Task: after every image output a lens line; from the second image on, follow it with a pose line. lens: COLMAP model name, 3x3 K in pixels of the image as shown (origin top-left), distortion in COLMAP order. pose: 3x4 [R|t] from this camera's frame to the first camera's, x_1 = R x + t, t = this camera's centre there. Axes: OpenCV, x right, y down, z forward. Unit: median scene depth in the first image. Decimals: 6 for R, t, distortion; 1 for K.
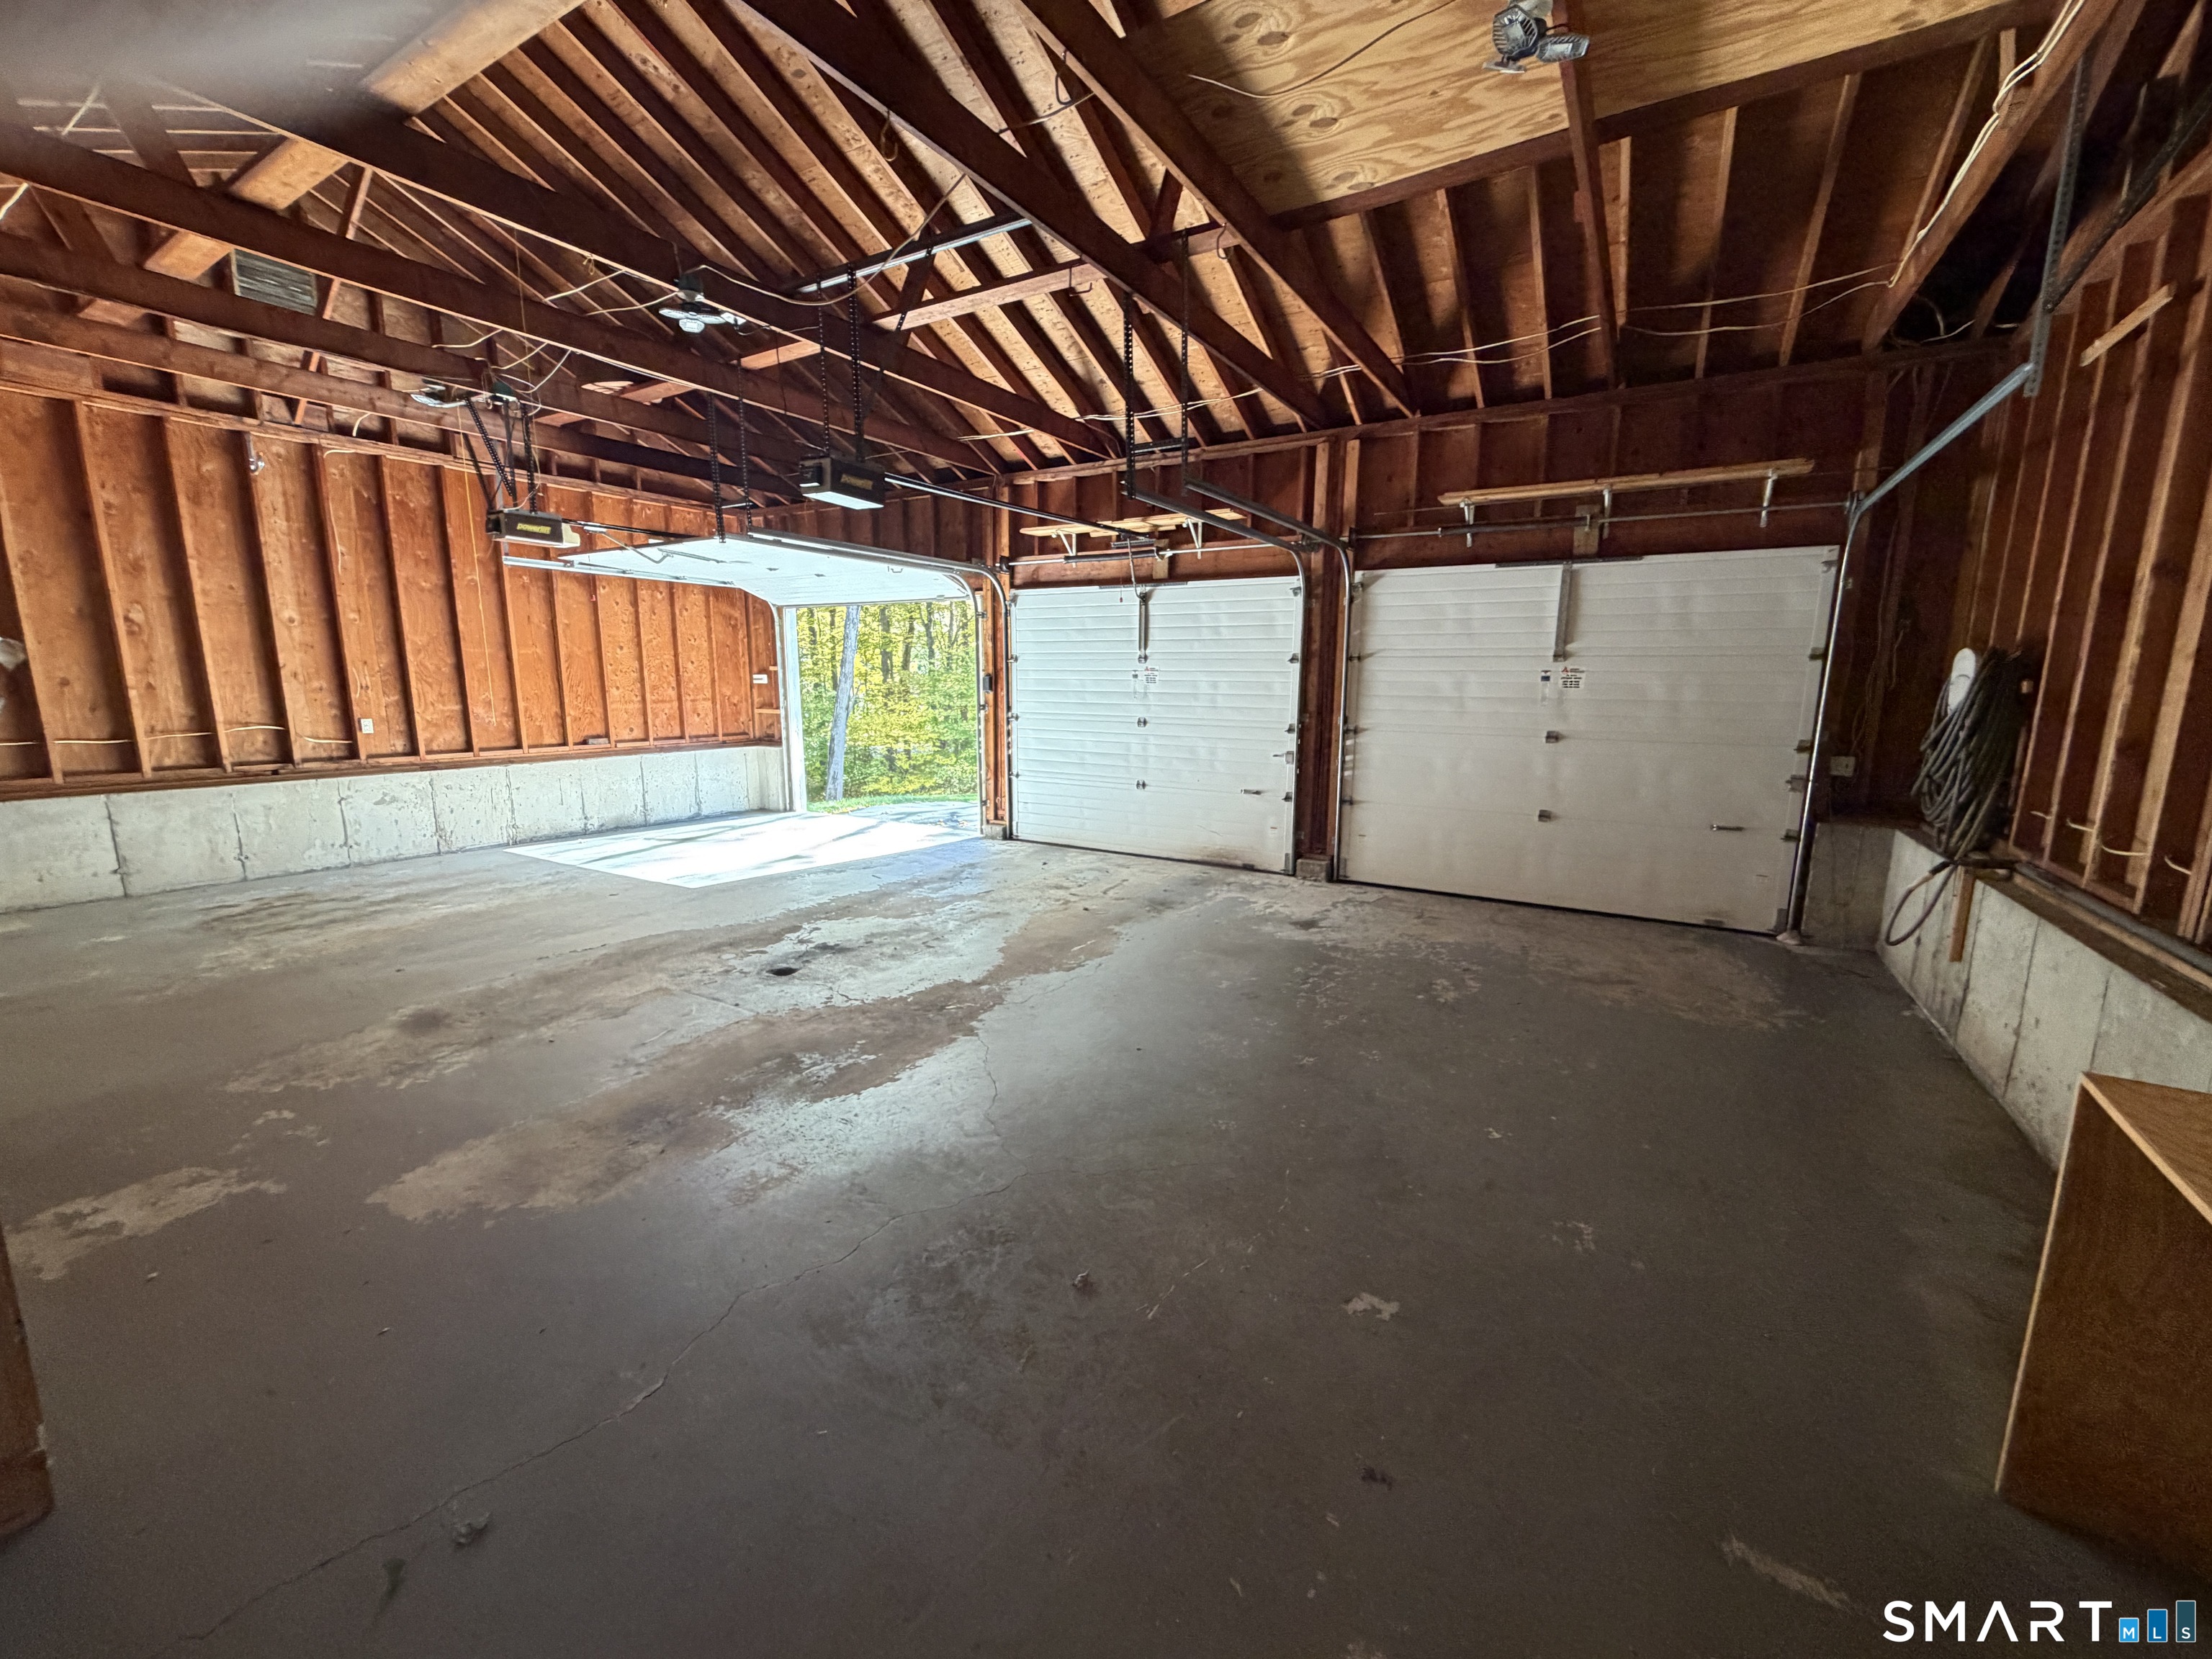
lens RADIAL K [[888.9, 0, 1096.9], [0, 888.9, 828.8], [0, 0, 1]] dist [0.019812, 0.000127]
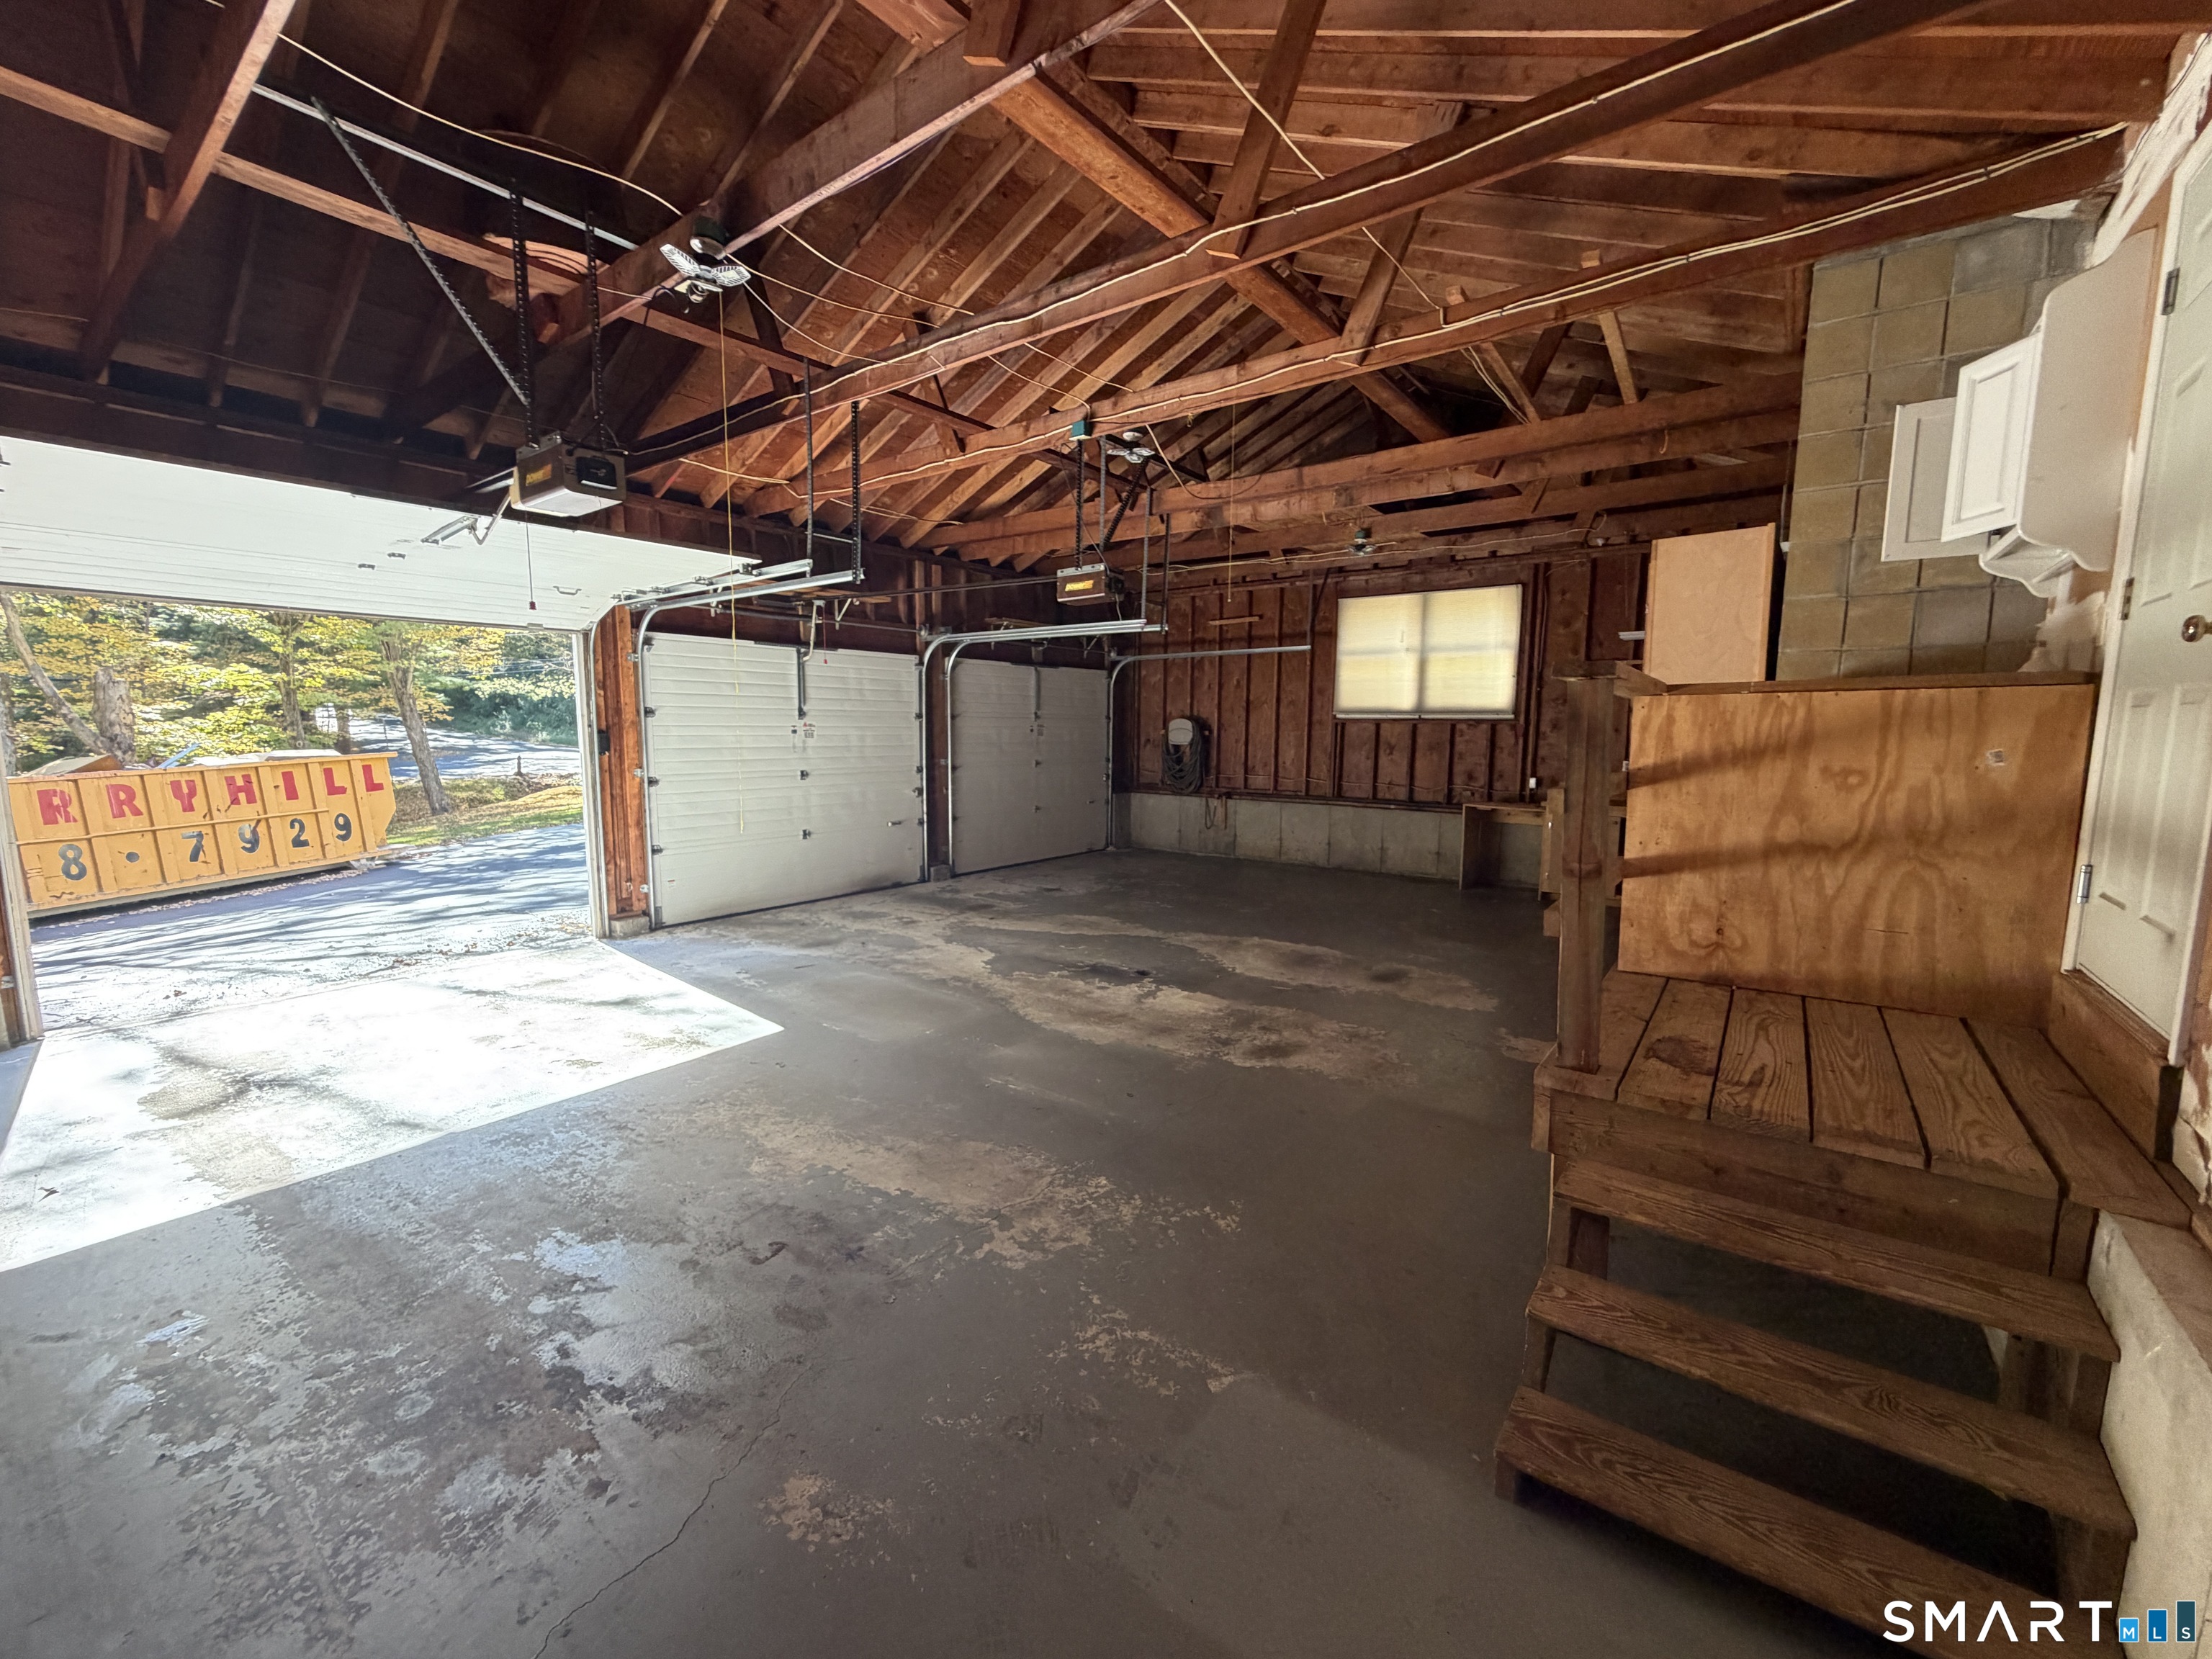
lens RADIAL K [[878.5, 0, 1106.0], [0, 878.5, 829.5], [0, 0, 1]] dist [0.001323, 0.000086]
pose [[0.091306, -0.119873, 0.988582, -1.324324], [0.166692, 0.980561, 0.103504, -0.146375], [-0.981772, 0.155338, 0.109513, 0.763537]]
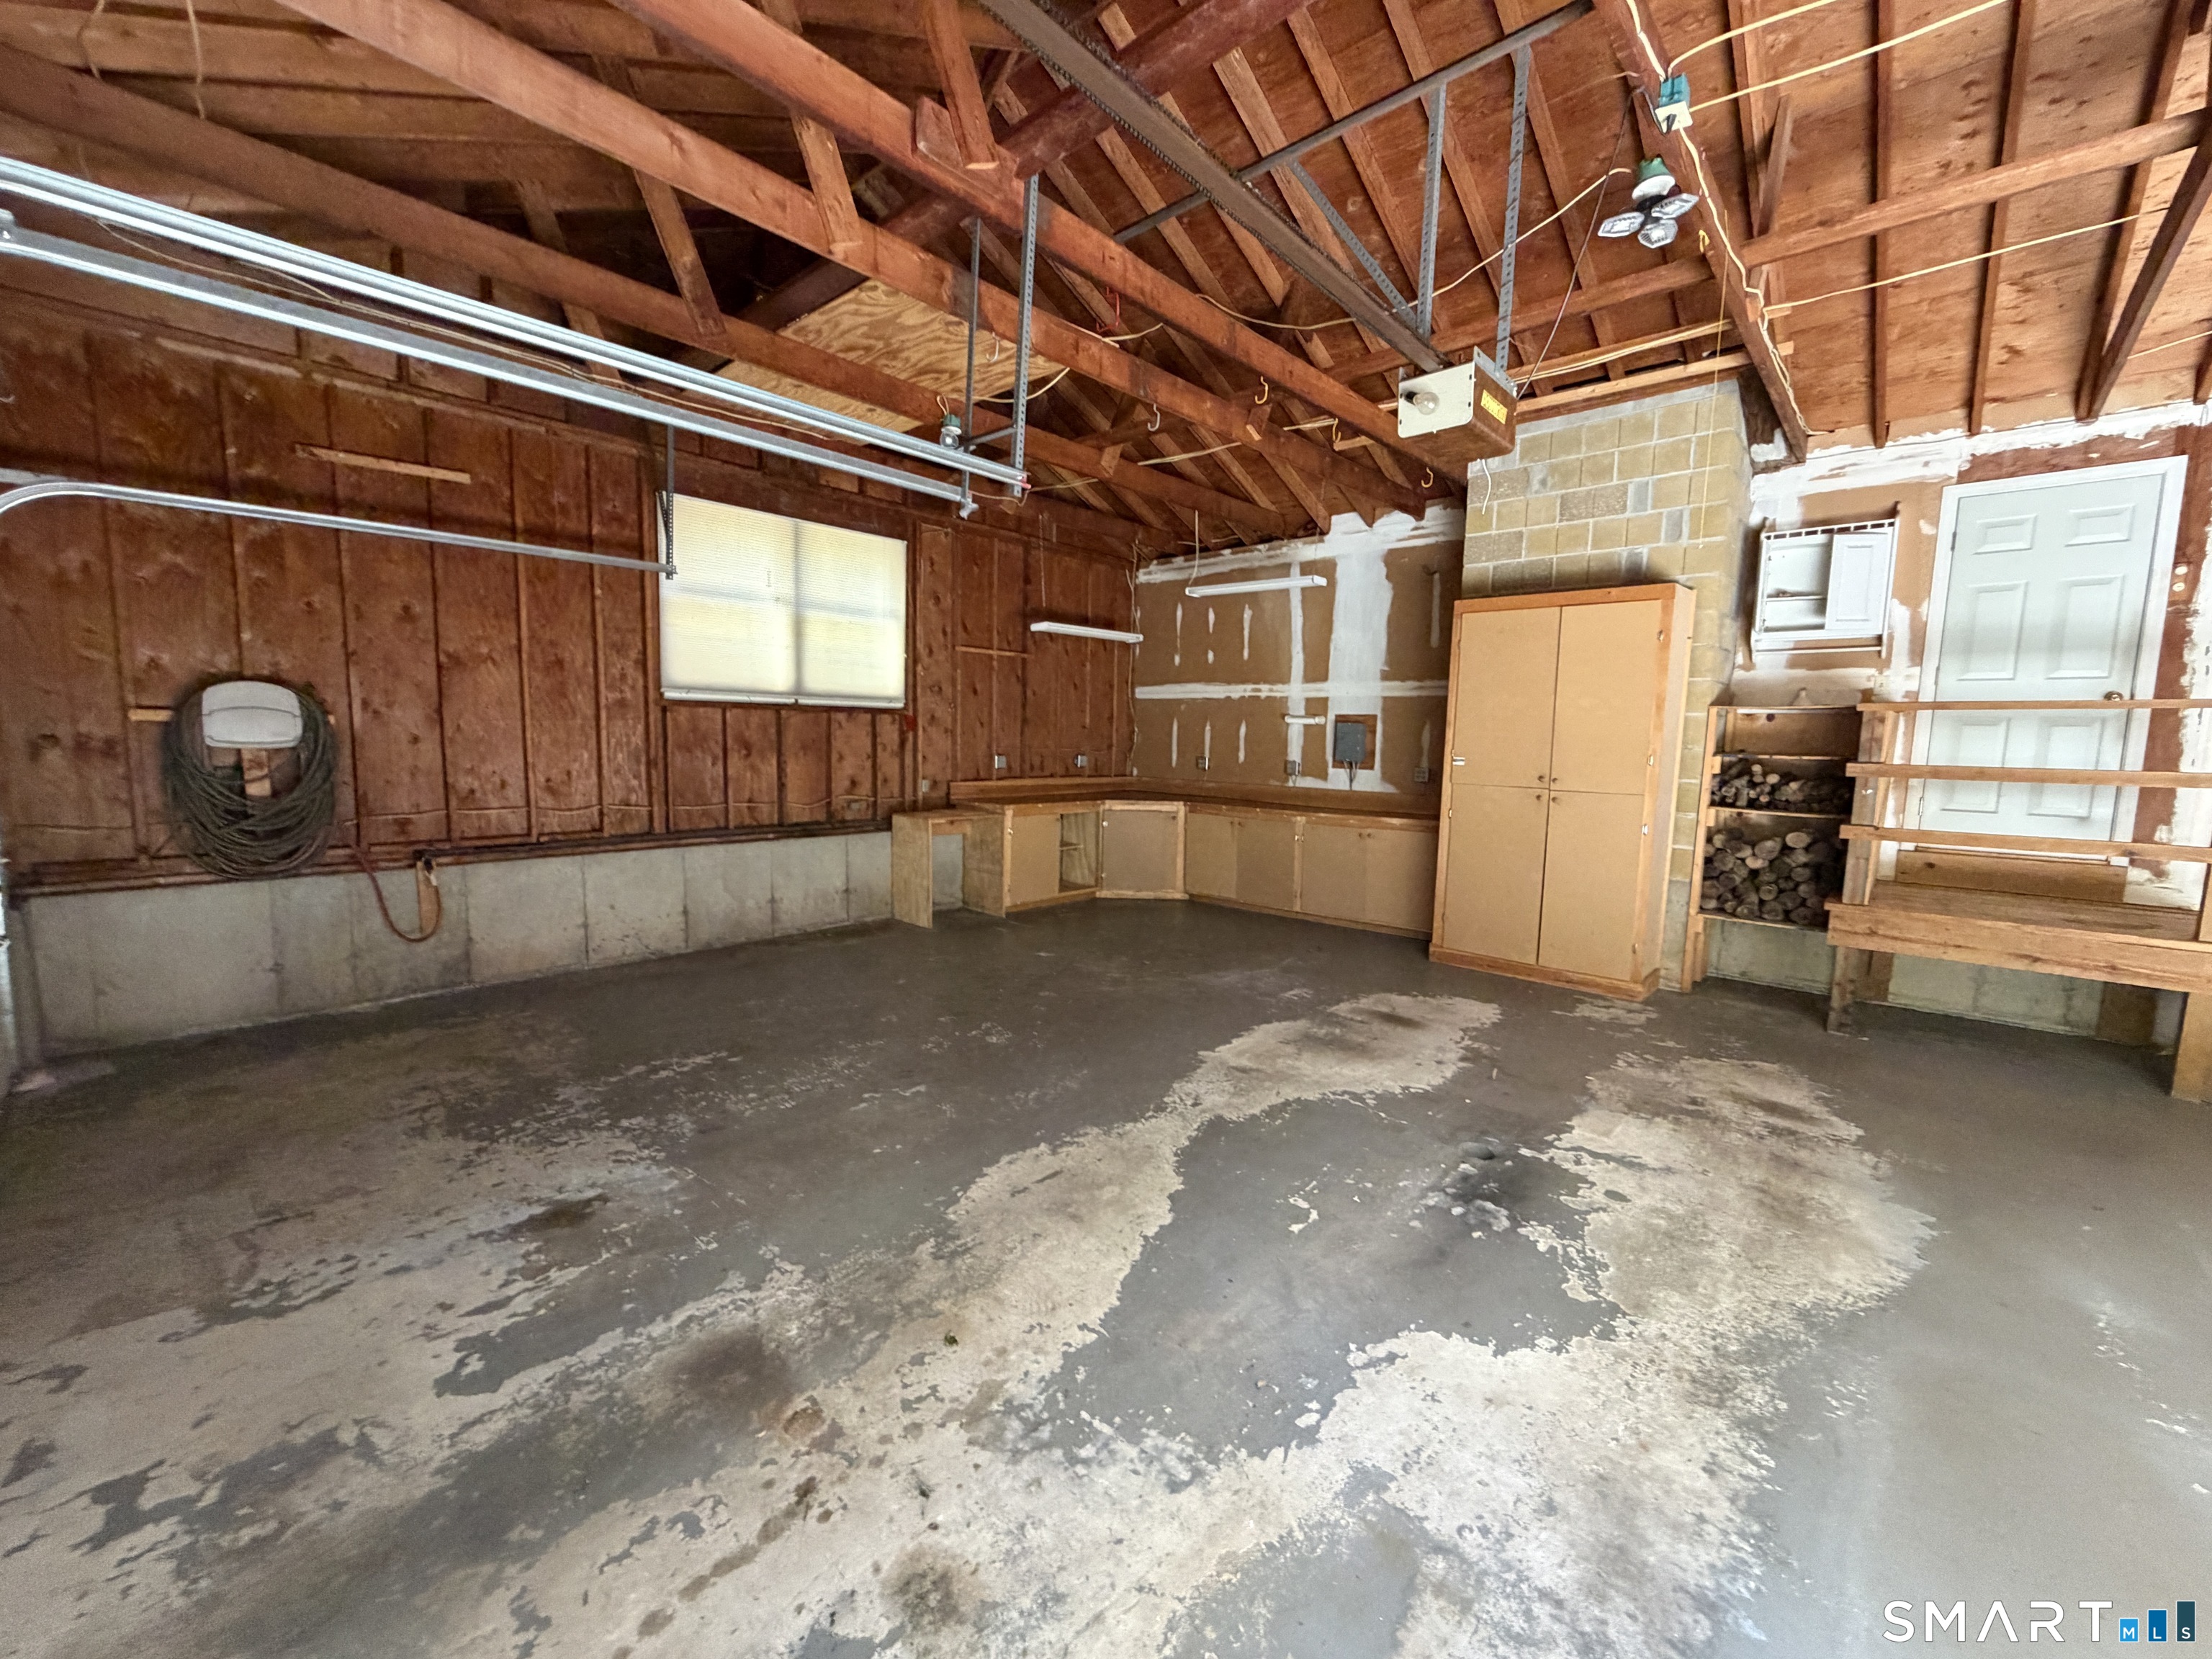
lens RADIAL K [[878.5, 0, 1106.0], [0, 878.5, 829.5], [0, 0, 1]] dist [0.001323, 0.000086]
pose [[-0.982568, -0.045719, 0.180197, -0.146353], [0.005872, 0.961172, 0.275887, -0.242940], [-0.185813, 0.272136, -0.944148, 1.416863]]
